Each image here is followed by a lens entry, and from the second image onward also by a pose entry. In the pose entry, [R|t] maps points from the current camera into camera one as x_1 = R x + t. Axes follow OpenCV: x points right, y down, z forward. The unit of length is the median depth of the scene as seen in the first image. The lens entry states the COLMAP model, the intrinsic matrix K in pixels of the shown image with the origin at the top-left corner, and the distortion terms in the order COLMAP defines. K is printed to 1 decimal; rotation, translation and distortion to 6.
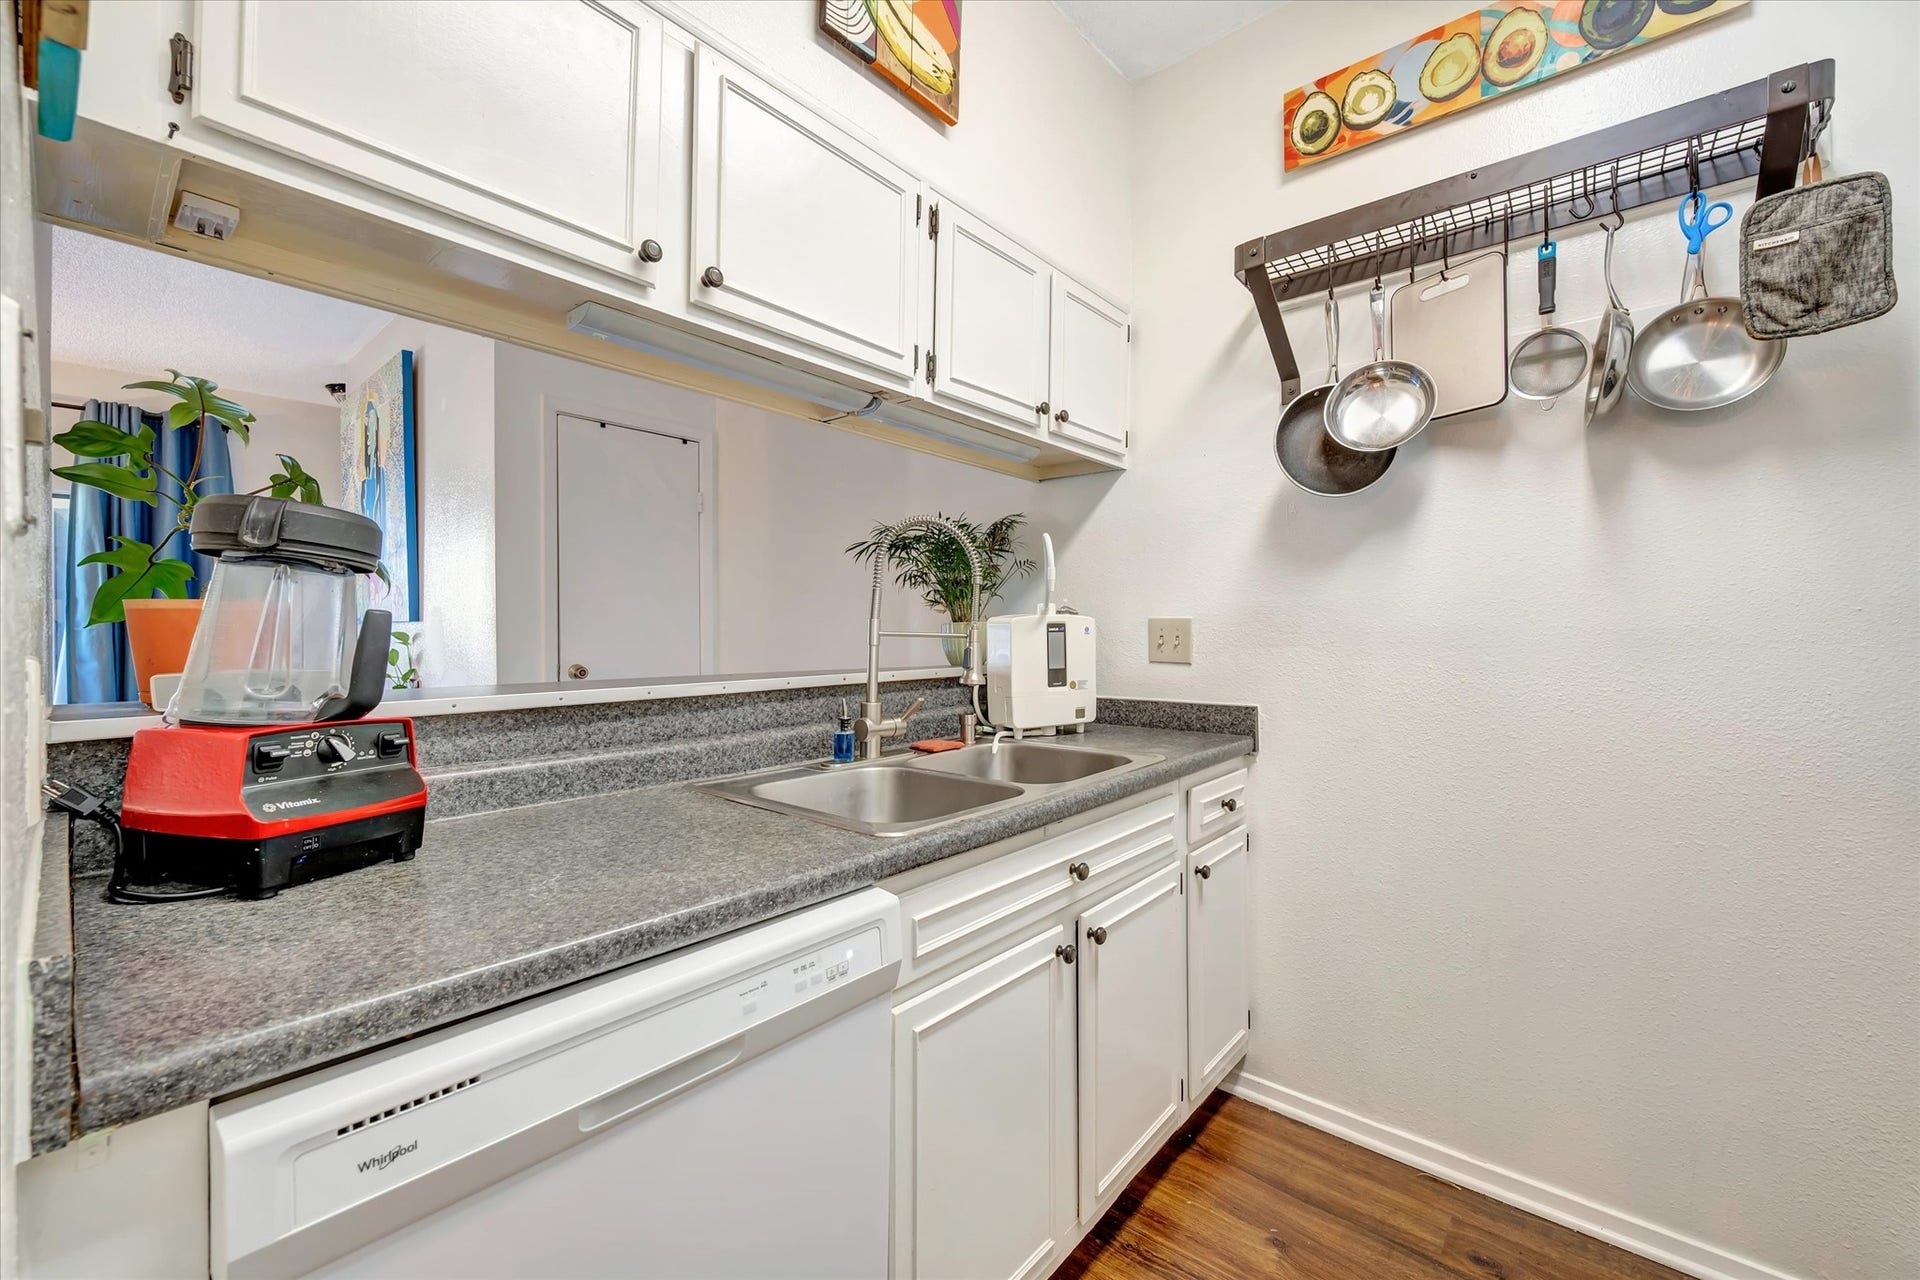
lens RADIAL K [[763.8, 0, 959.3], [0, 763.8, 629.0], [0, 0, 1]] dist [-0.003926, 0.000280]
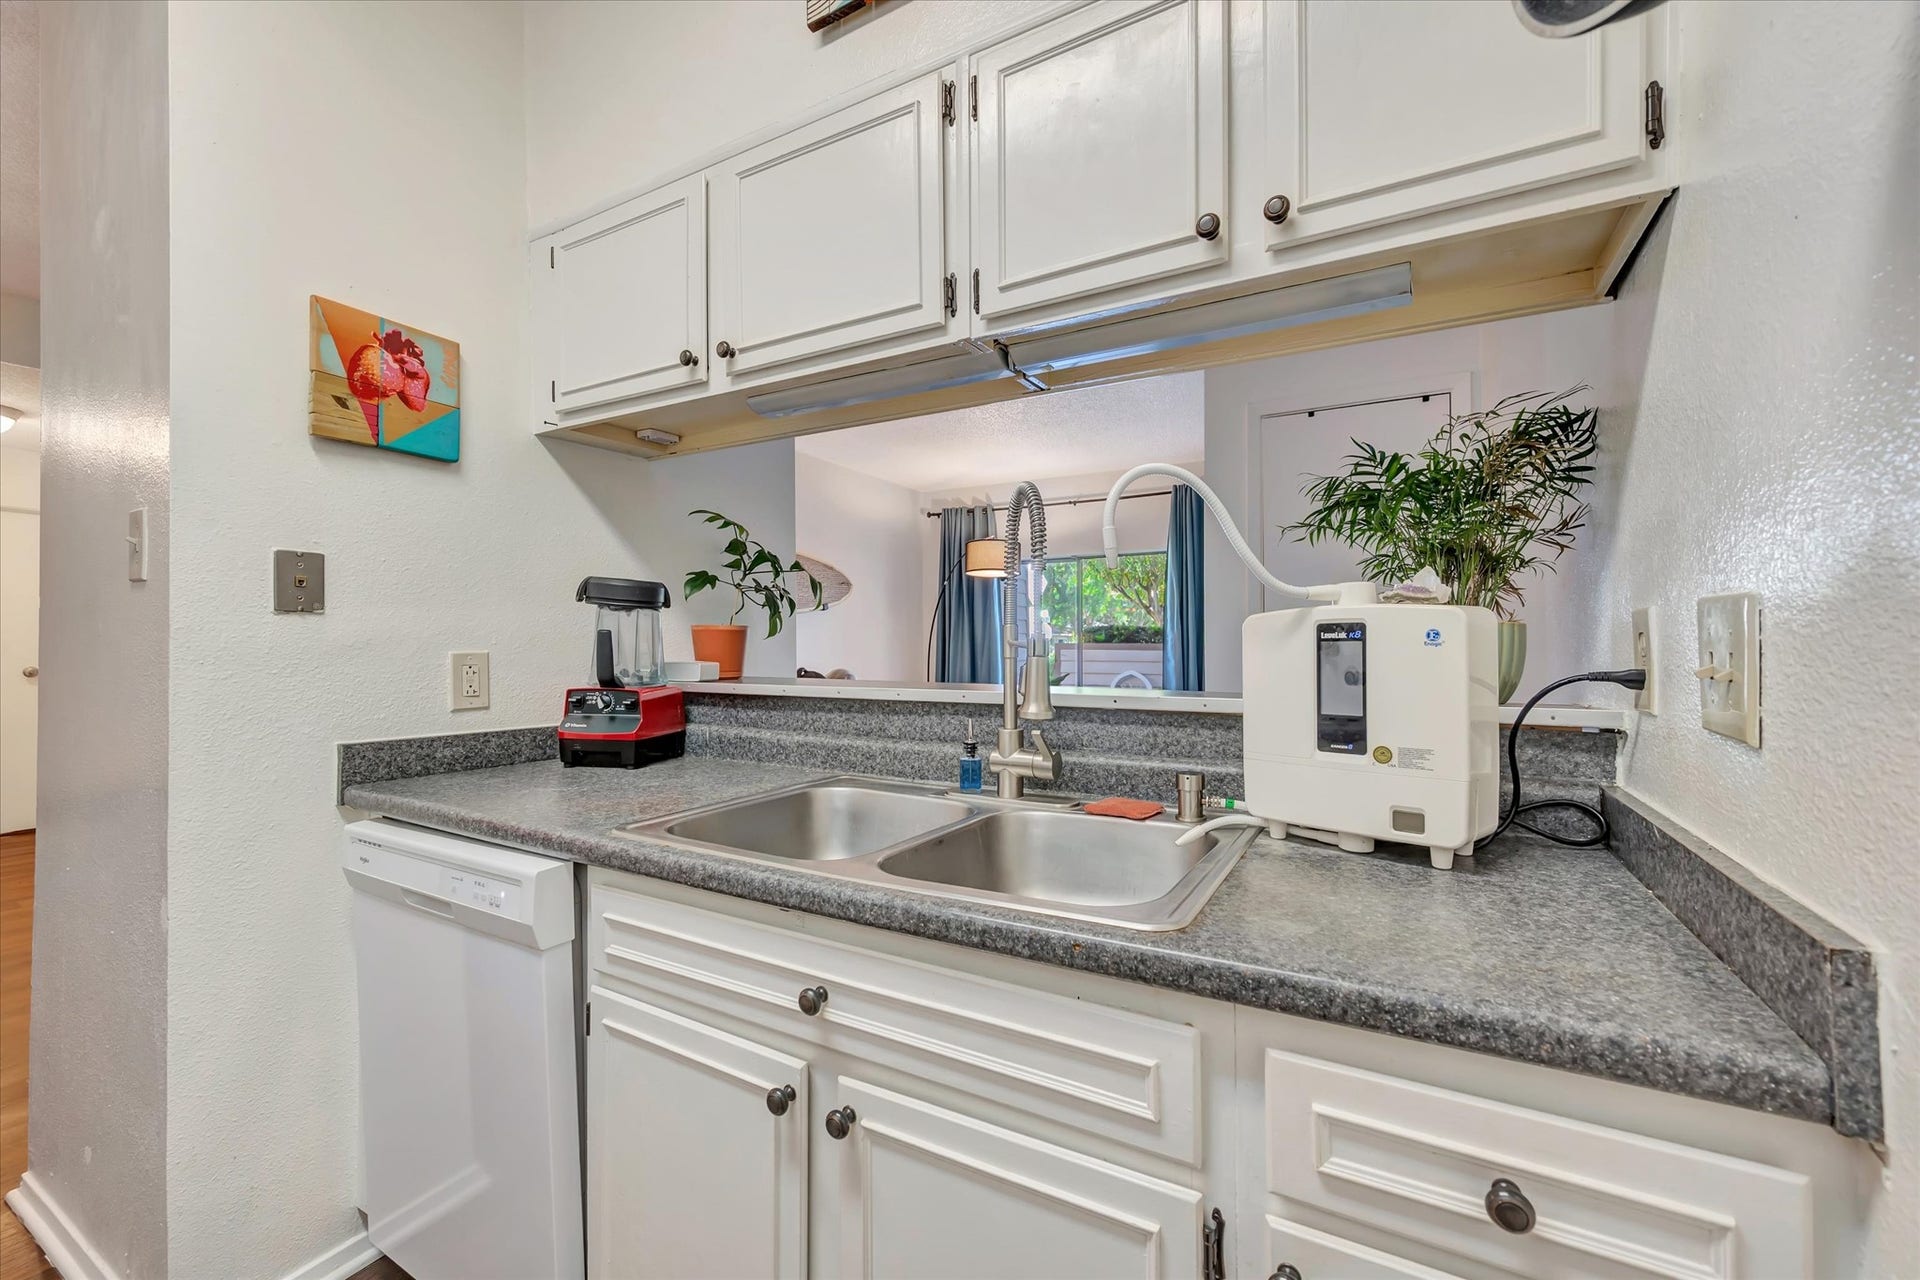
lens RADIAL K [[763.8, 0, 963.1], [0, 763.8, 636.0], [0, 0, 1]] dist [-0.003926, 0.000280]
pose [[0.191805, -0.006367, -0.981412, 0.680820], [0.006246, 0.999967, -0.005266, 0.002542], [0.981413, -0.005120, 0.191839, 0.818220]]
